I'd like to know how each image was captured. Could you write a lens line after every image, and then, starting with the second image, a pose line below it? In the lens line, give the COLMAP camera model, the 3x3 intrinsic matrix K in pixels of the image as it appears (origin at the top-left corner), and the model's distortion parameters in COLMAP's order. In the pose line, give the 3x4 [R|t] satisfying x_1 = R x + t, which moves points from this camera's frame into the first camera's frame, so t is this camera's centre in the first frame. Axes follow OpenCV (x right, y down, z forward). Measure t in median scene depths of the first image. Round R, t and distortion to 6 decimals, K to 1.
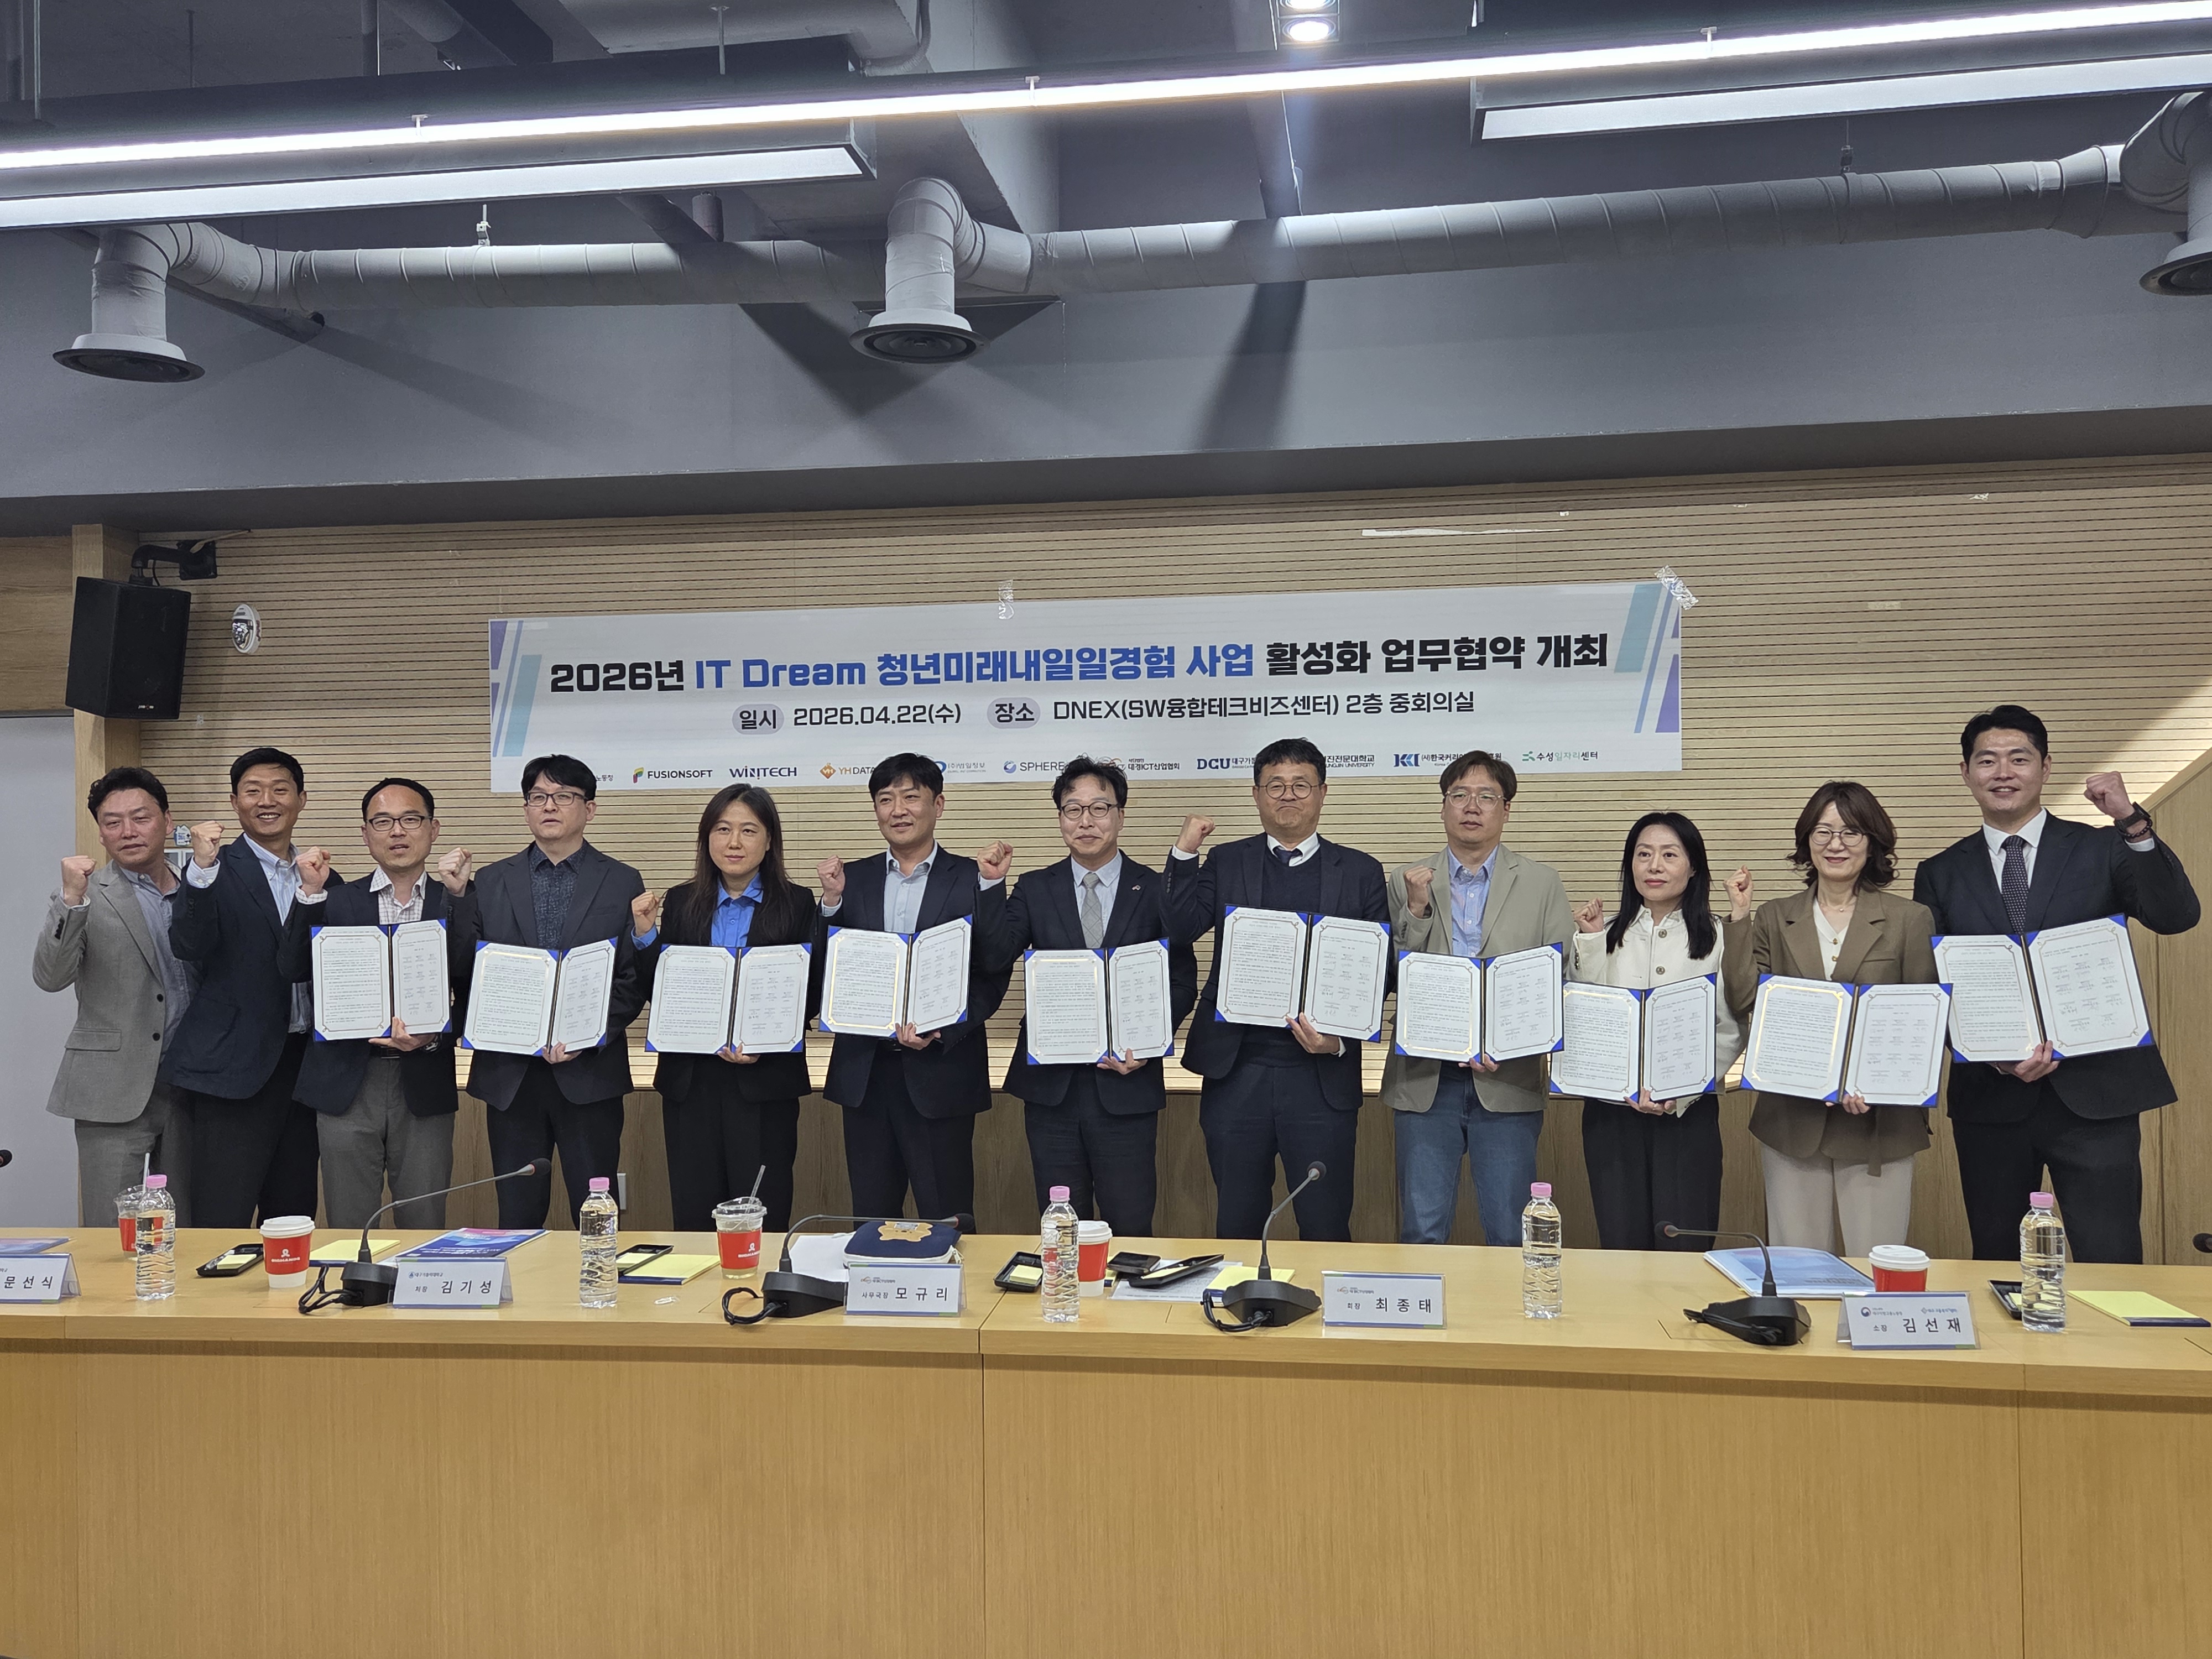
lens RADIAL K [[1906.1, 0, 1106.0], [0, 1906.1, 829.5], [0, 0, 1]] dist [0.001837, 0.000889]
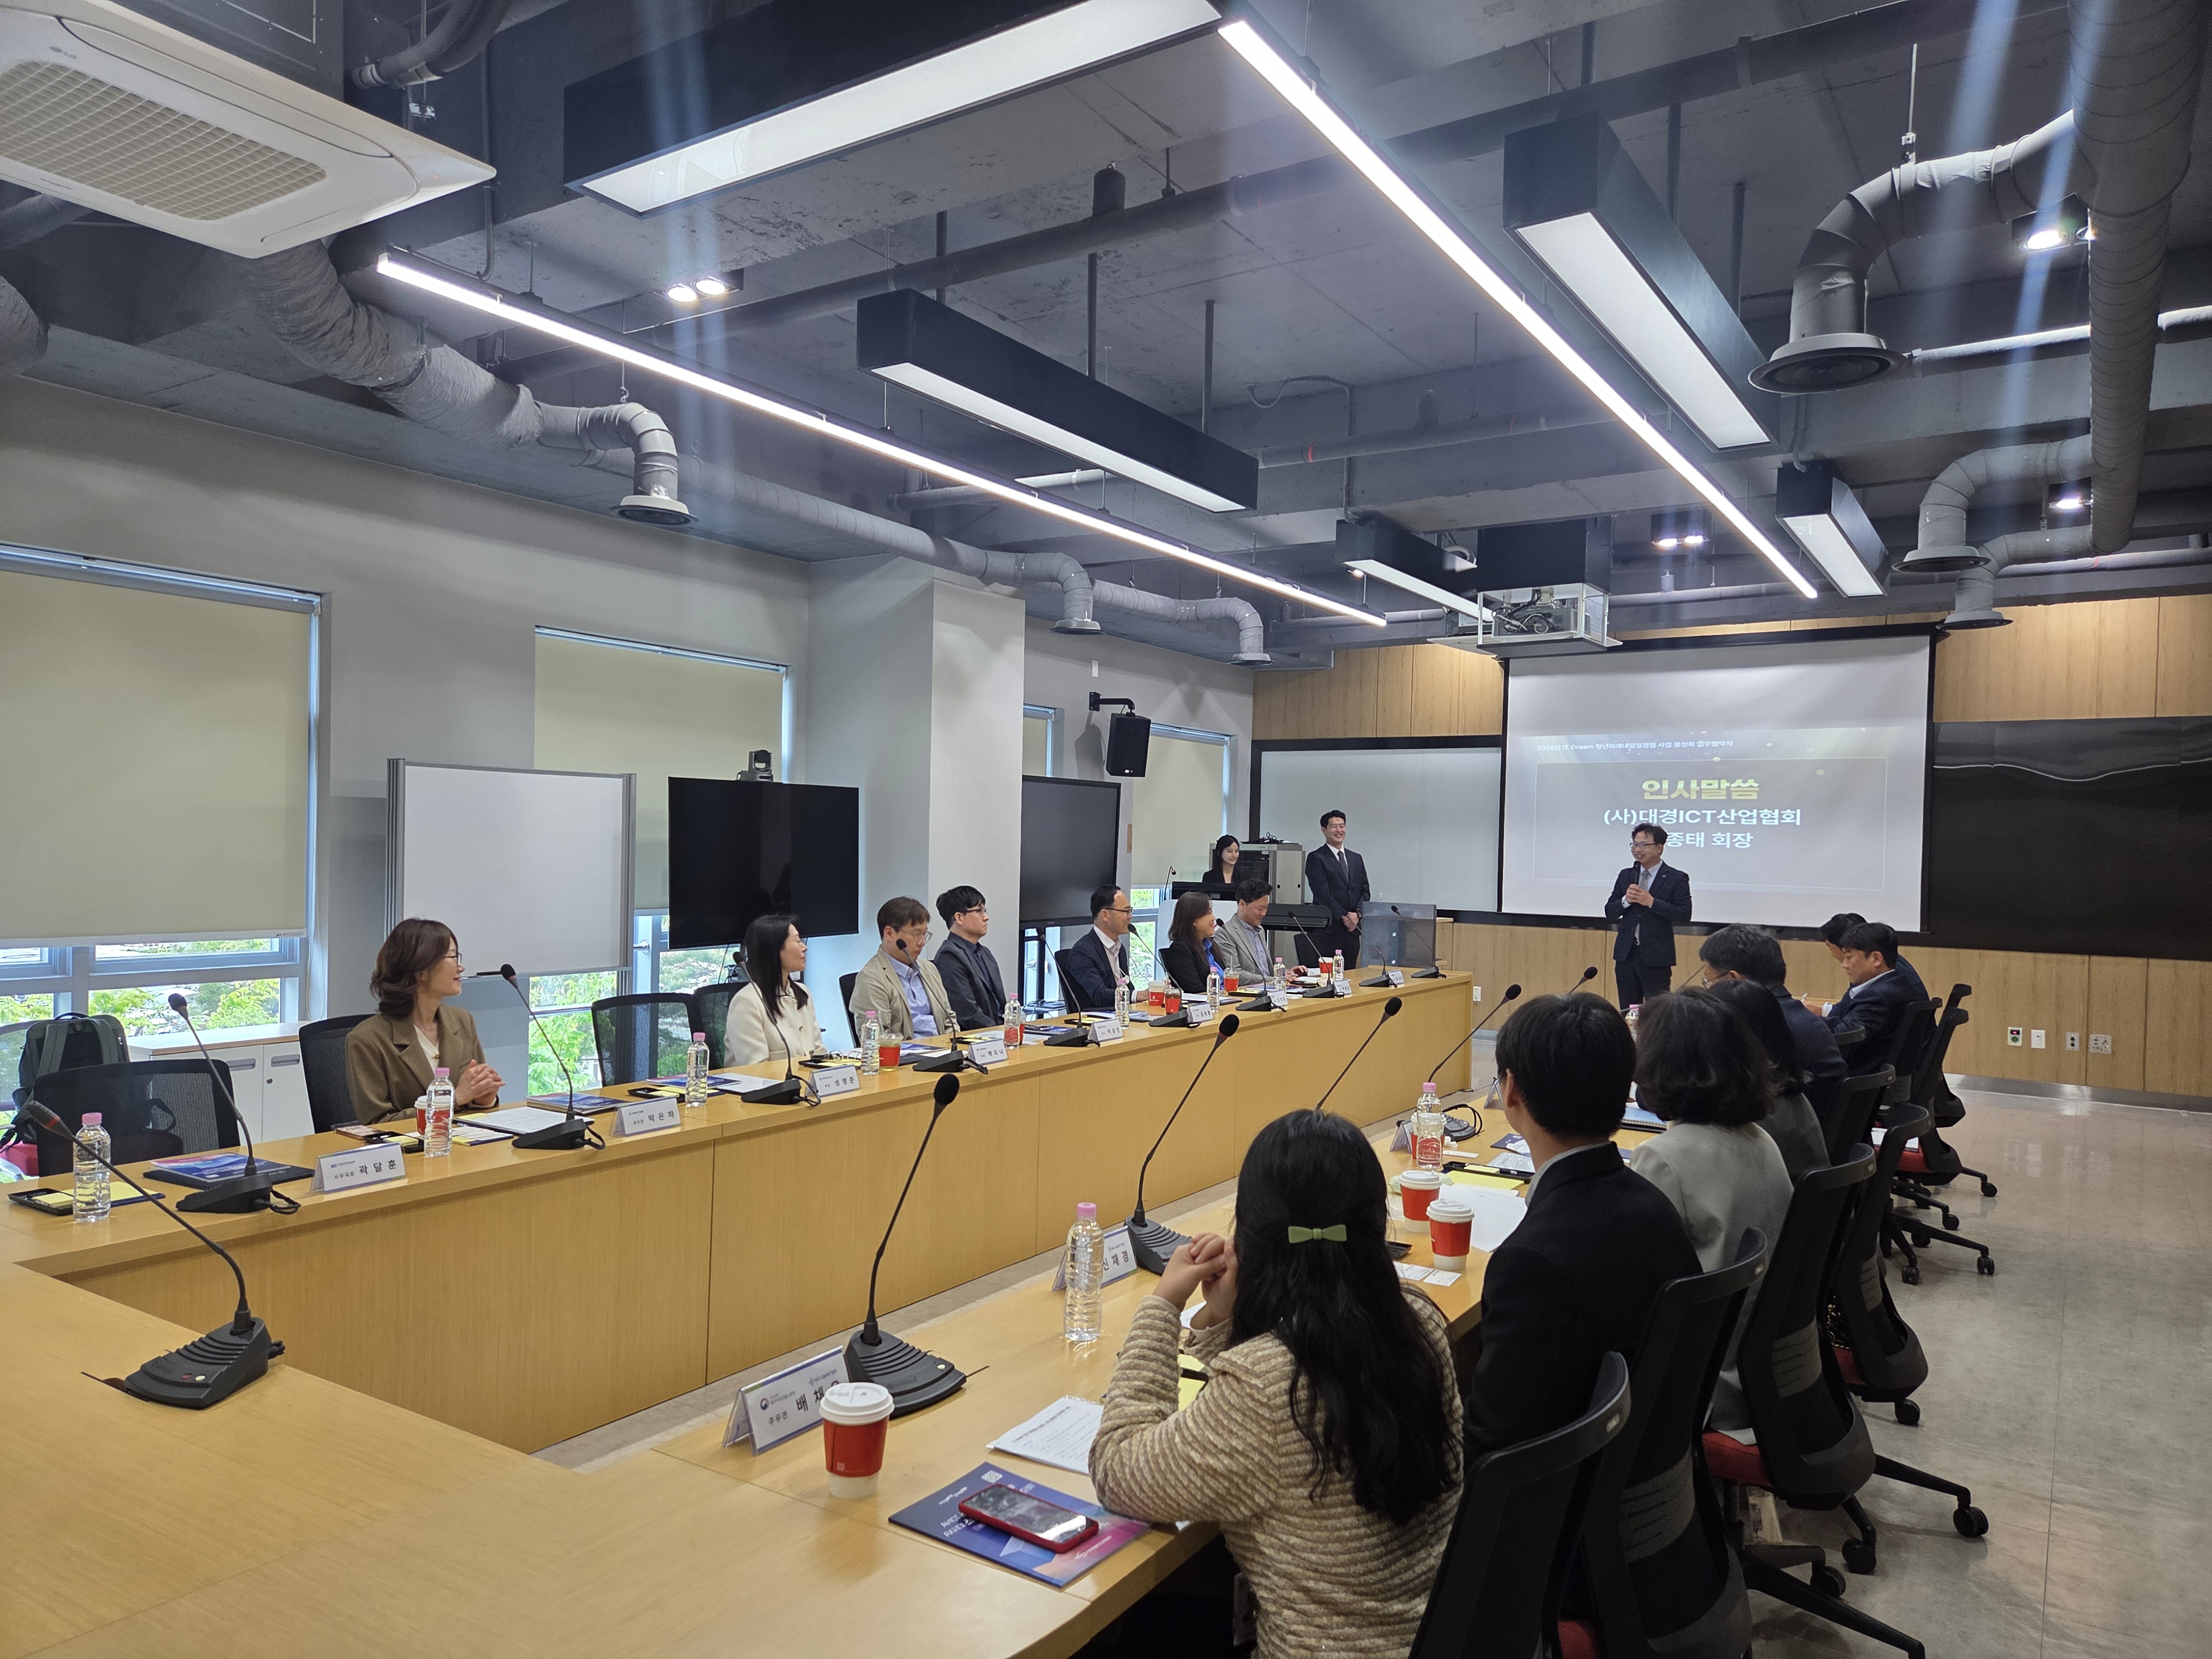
lens RADIAL K [[1481.7, 0, 1106.0], [0, 1481.7, 829.5], [0, 0, 1]] dist [0.000263, 0.000014]
pose [[0.407019, 0.023359, 0.913121, -1.641009], [-0.028660, 0.999507, -0.012794, 0.013602], [-0.912970, -0.020963, 0.407488, 0.229499]]
